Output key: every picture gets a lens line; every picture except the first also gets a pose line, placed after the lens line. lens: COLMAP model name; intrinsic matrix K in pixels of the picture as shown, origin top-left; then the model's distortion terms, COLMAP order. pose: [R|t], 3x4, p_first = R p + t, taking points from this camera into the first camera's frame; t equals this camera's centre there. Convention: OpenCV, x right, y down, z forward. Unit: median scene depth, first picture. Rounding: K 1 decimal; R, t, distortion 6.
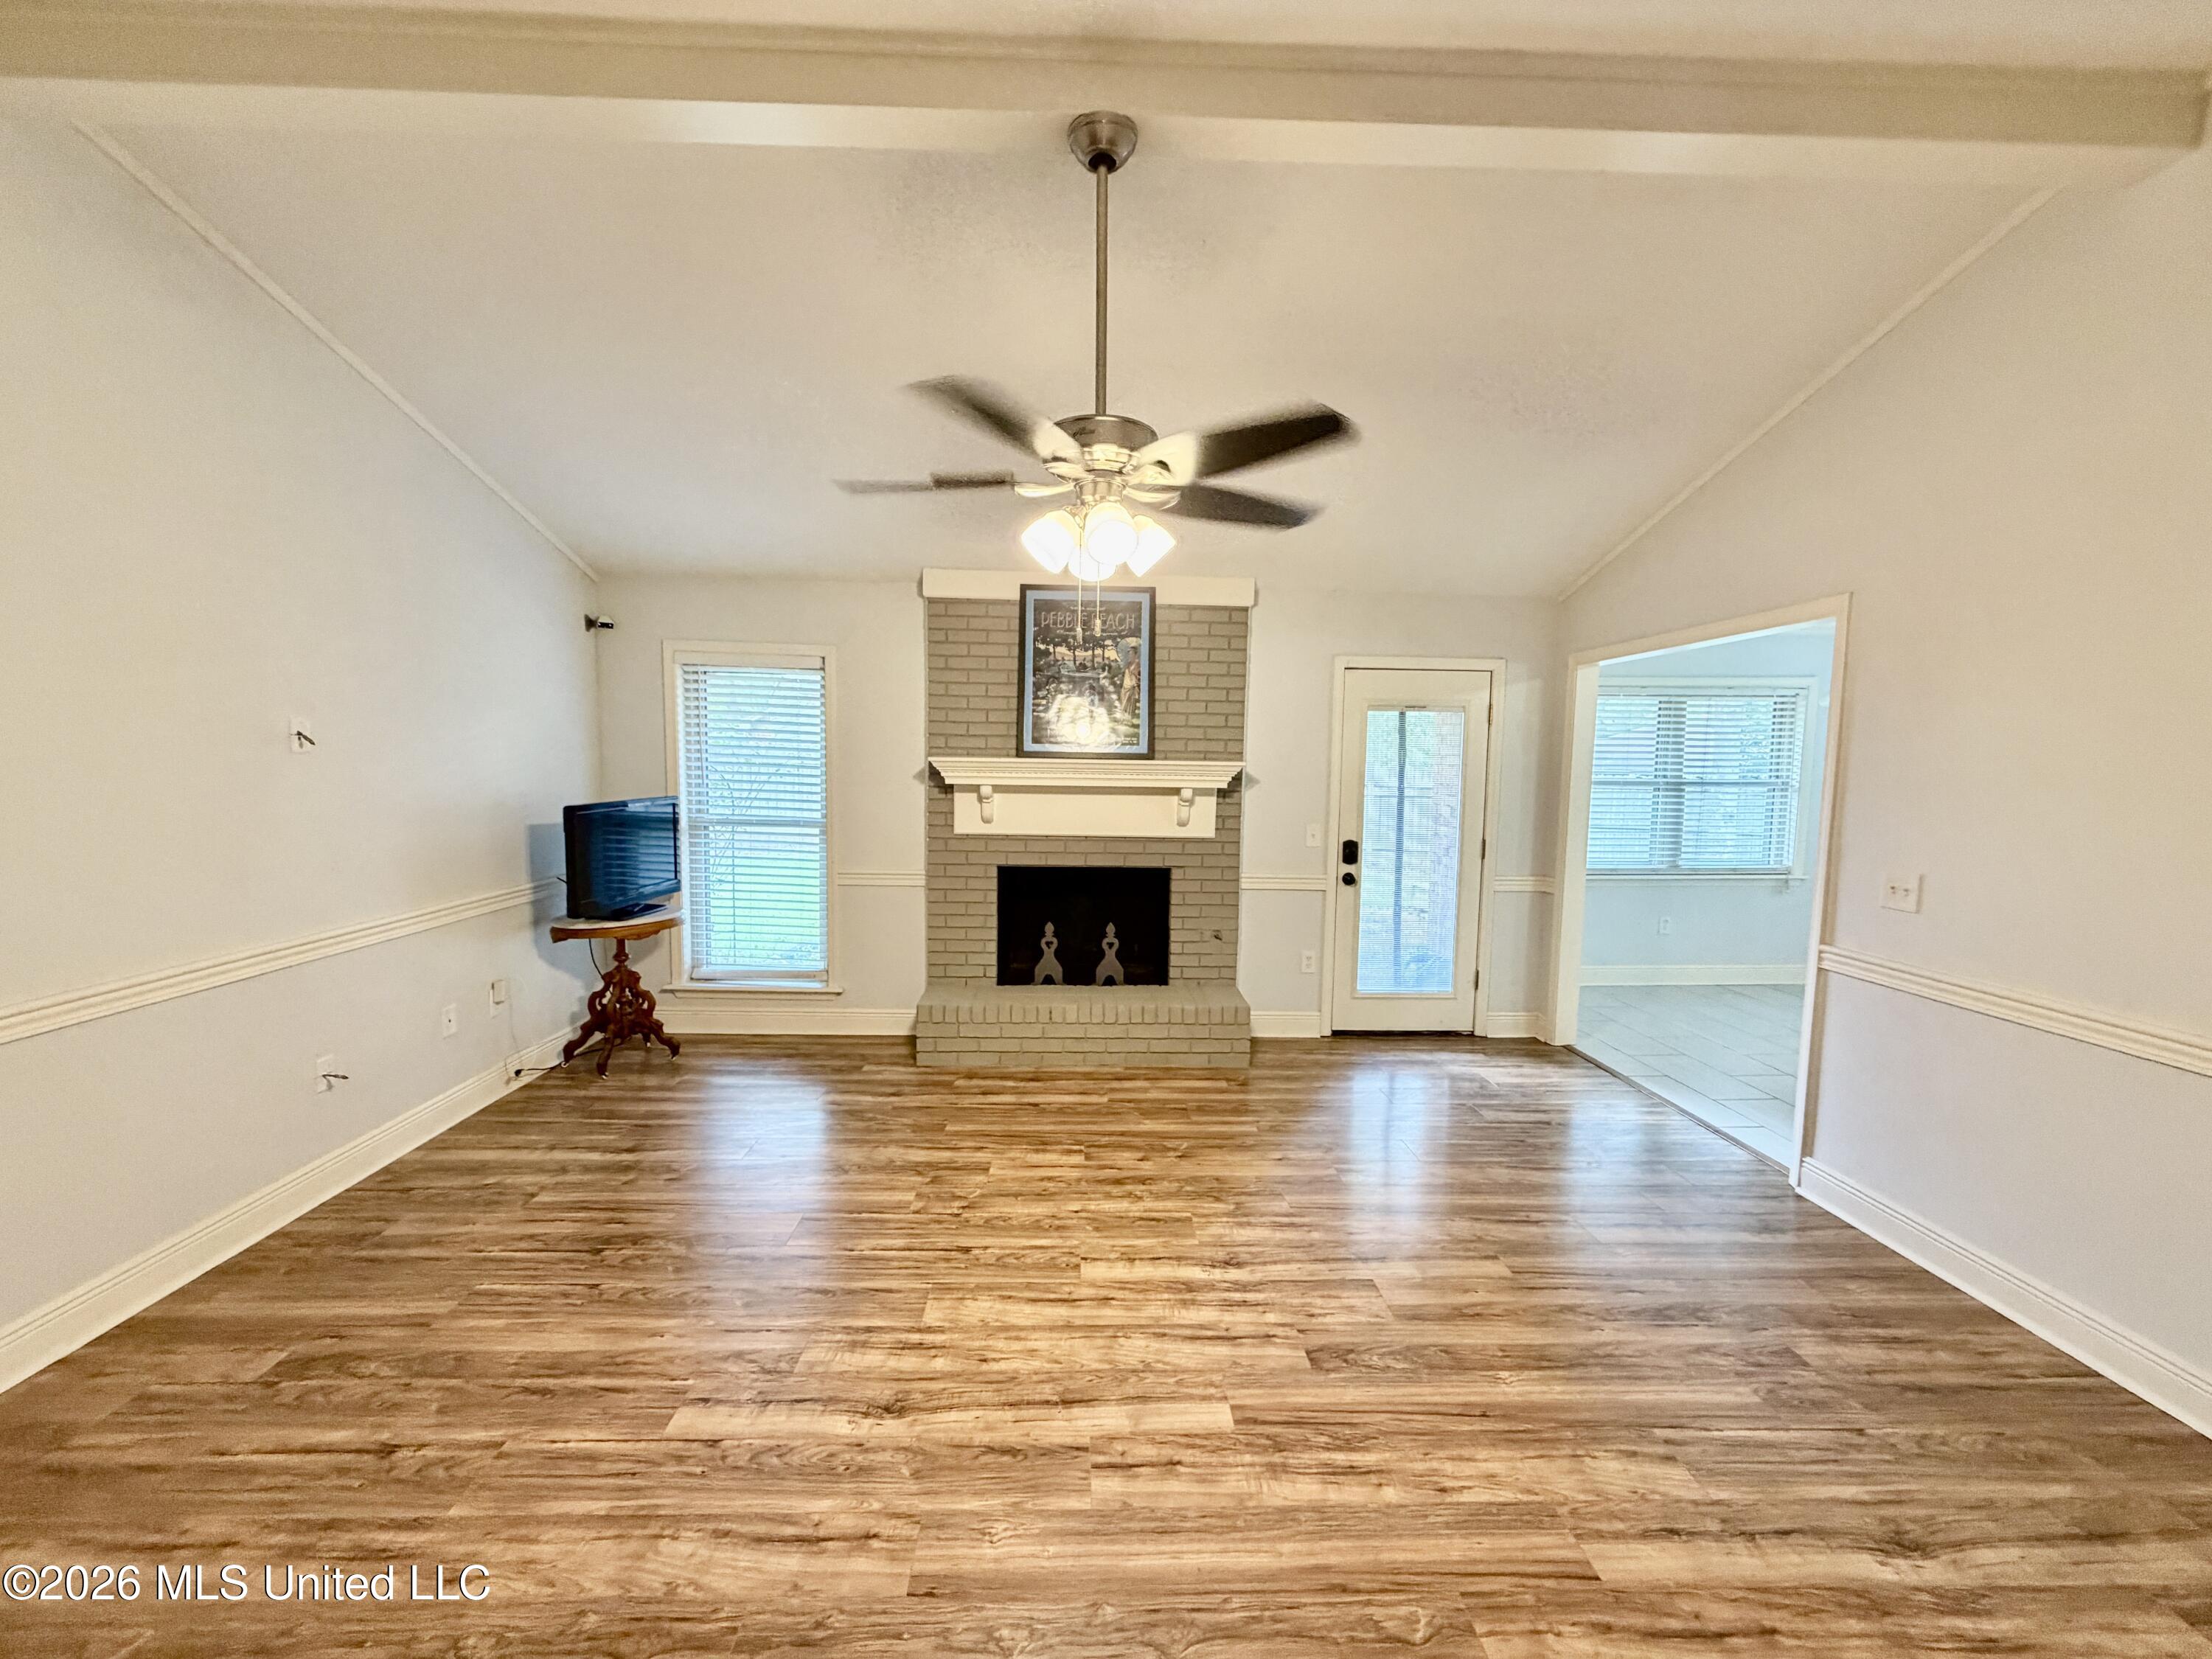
lens RADIAL K [[880.8, 0, 1098.9], [0, 880.8, 832.1], [0, 0, 1]] dist [0.000305, 0.000114]
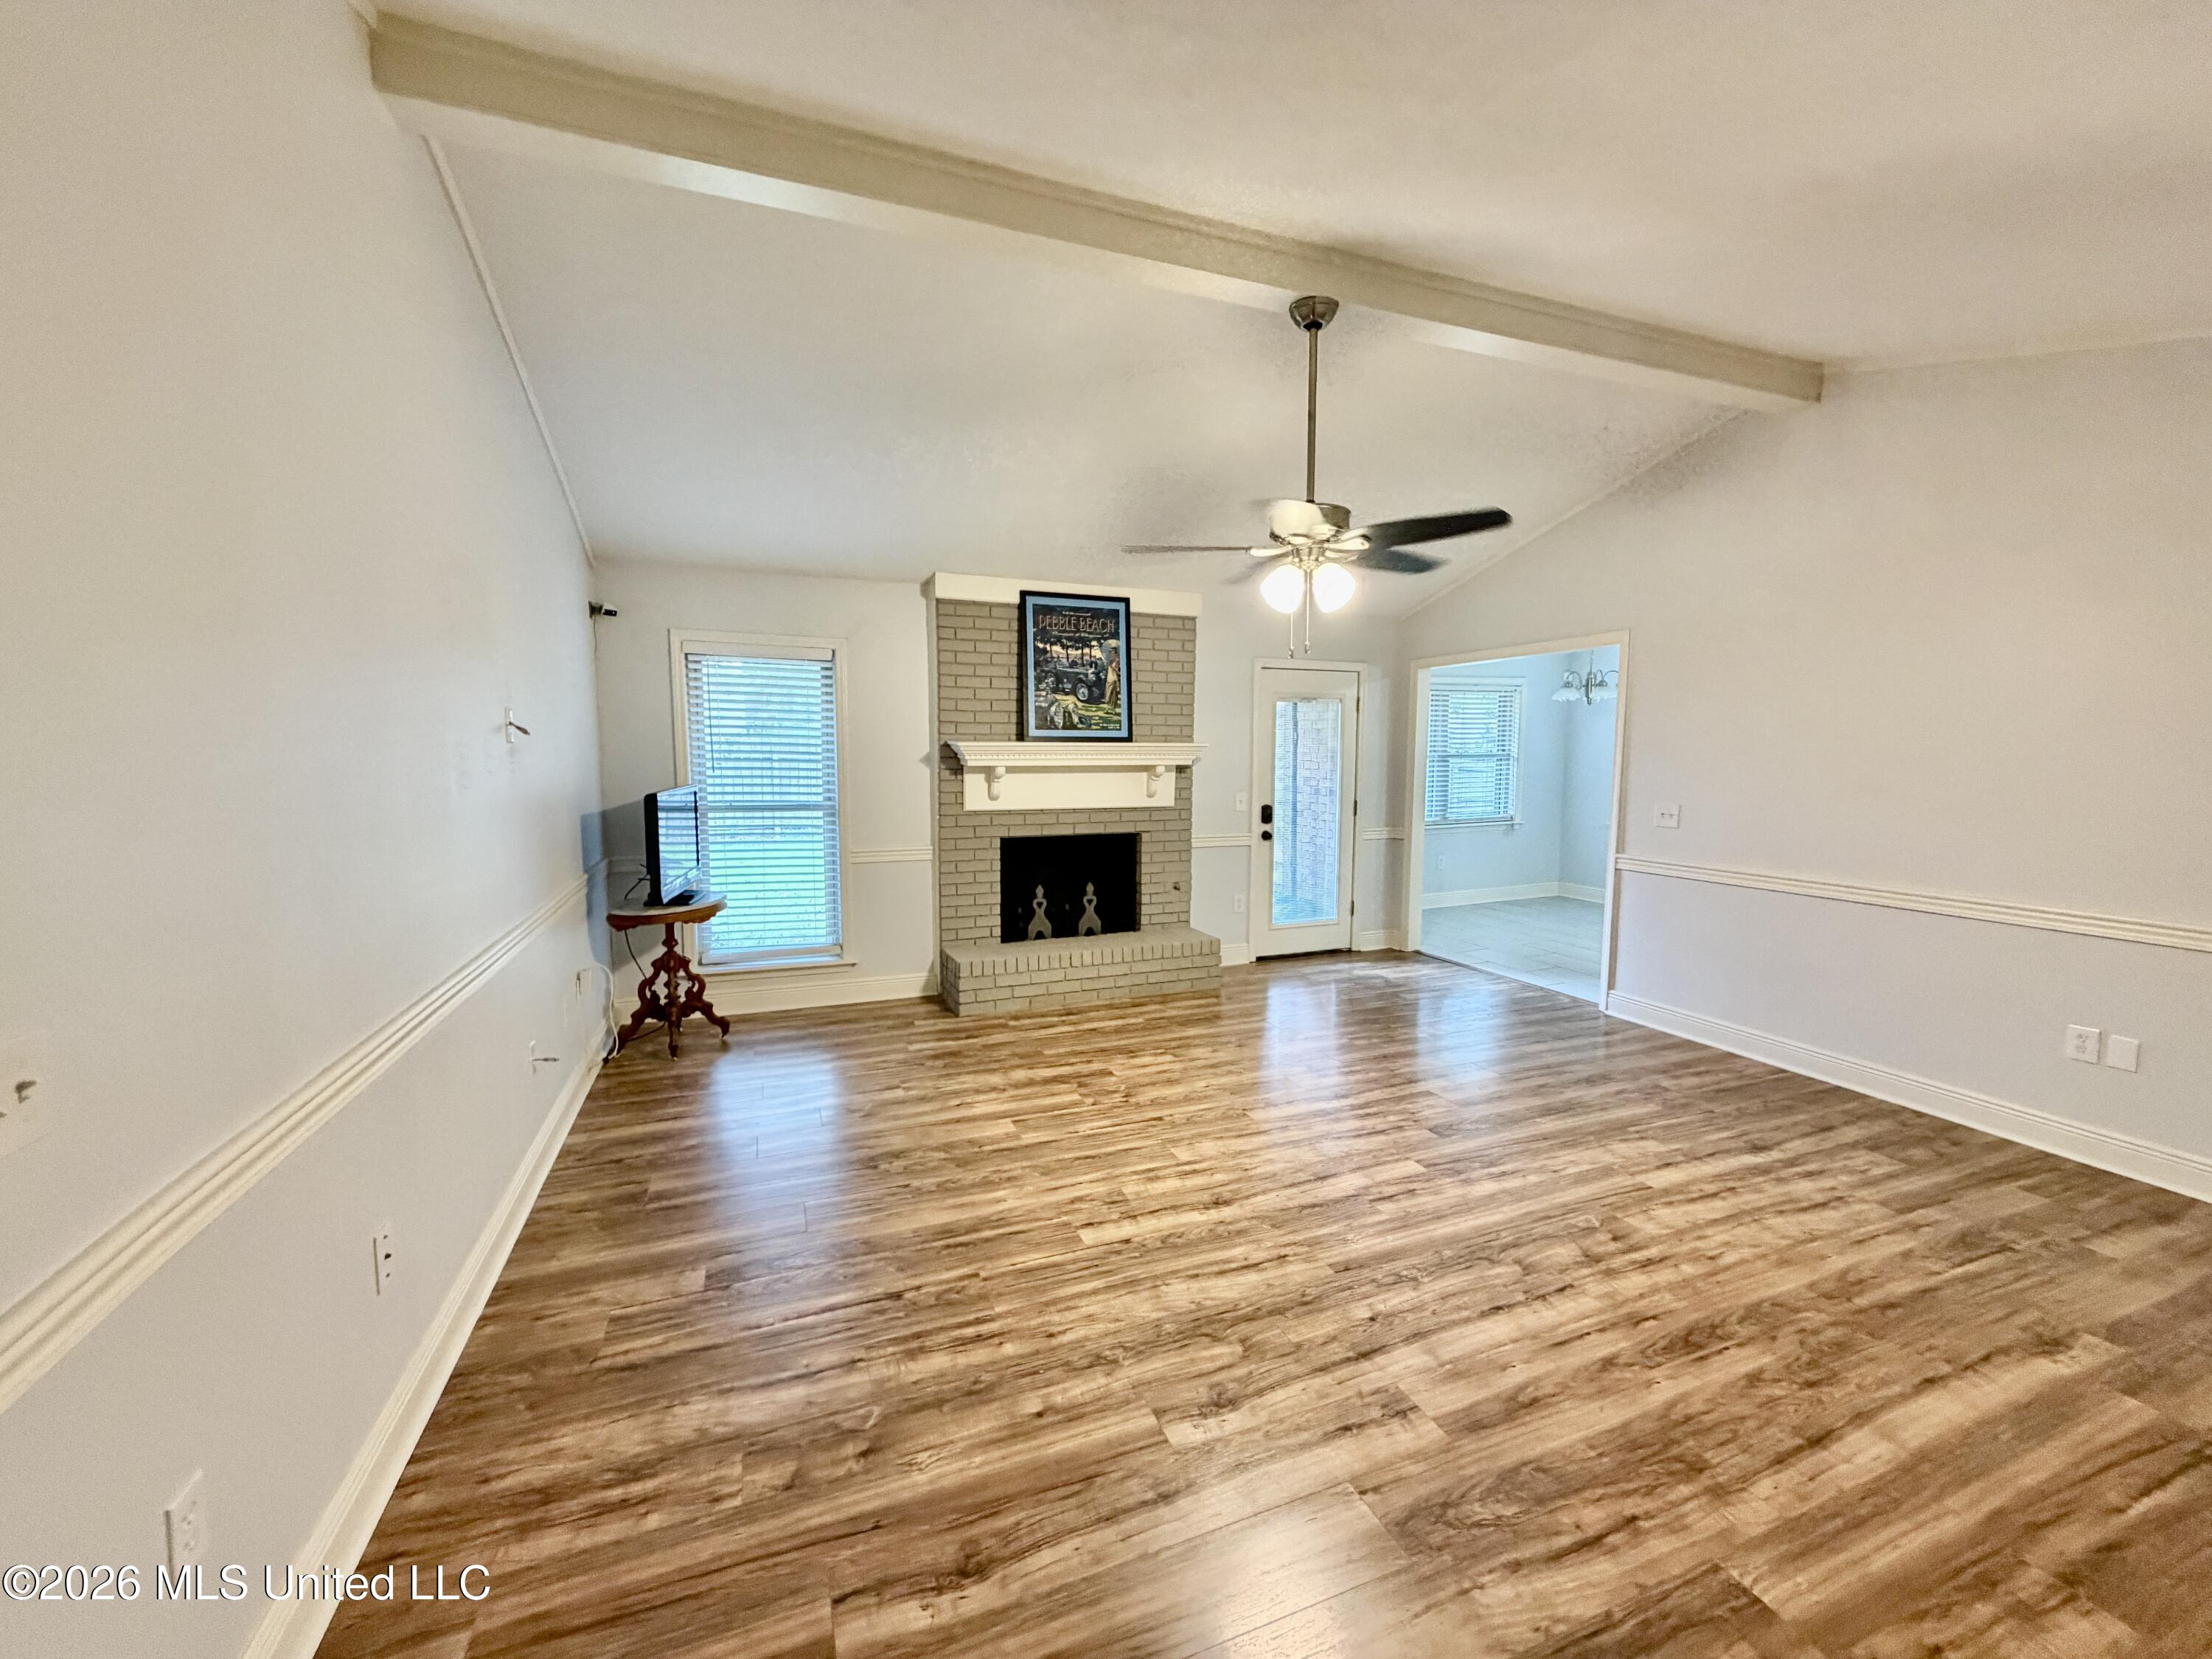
lens RADIAL K [[880.8, 0, 1098.9], [0, 880.8, 832.1], [0, 0, 1]] dist [0.000305, 0.000114]
pose [[0.941556, -0.046160, 0.333678, -0.446511], [0.040956, 0.998905, 0.022617, 0.012526], [-0.334356, -0.007629, 0.942416, -0.133207]]
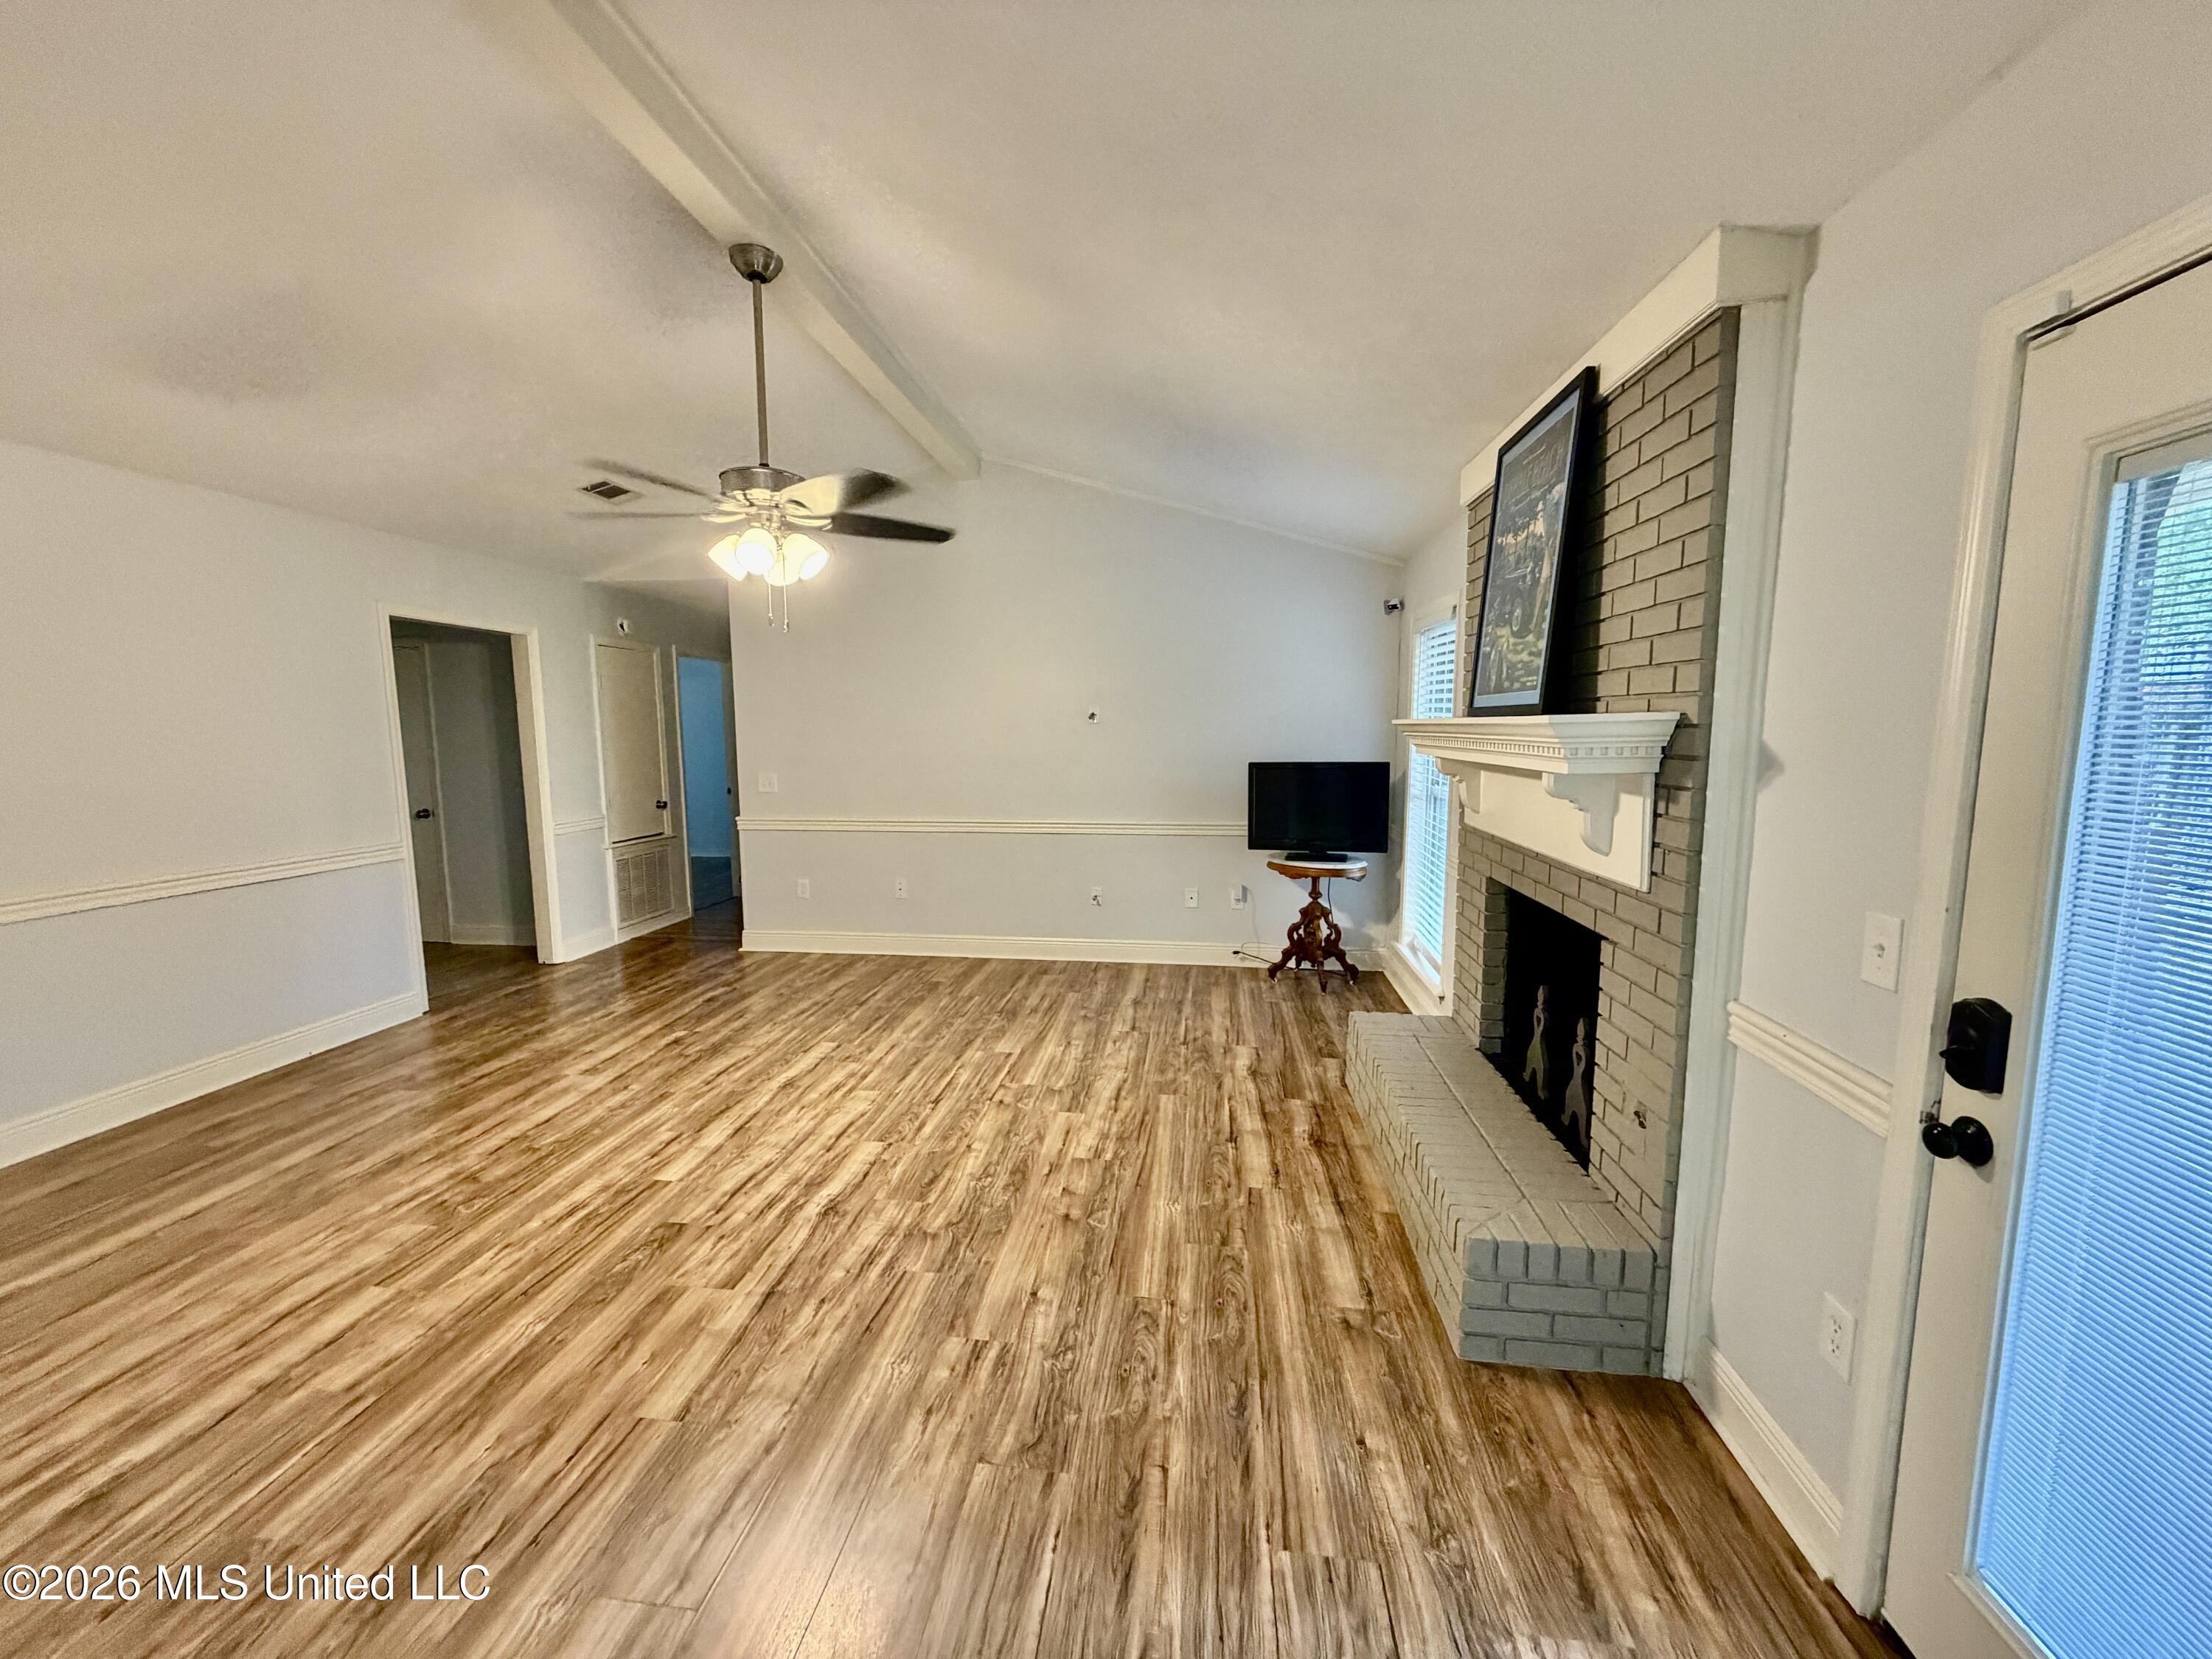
lens RADIAL K [[880.8, 0, 1098.9], [0, 880.8, 832.1], [0, 0, 1]] dist [0.000305, 0.000114]
pose [[-0.148827, 0.103786, -0.983402, 0.713290], [-0.086519, 0.989297, 0.117502, -0.060042], [0.985071, 0.102571, -0.138255, 0.944406]]
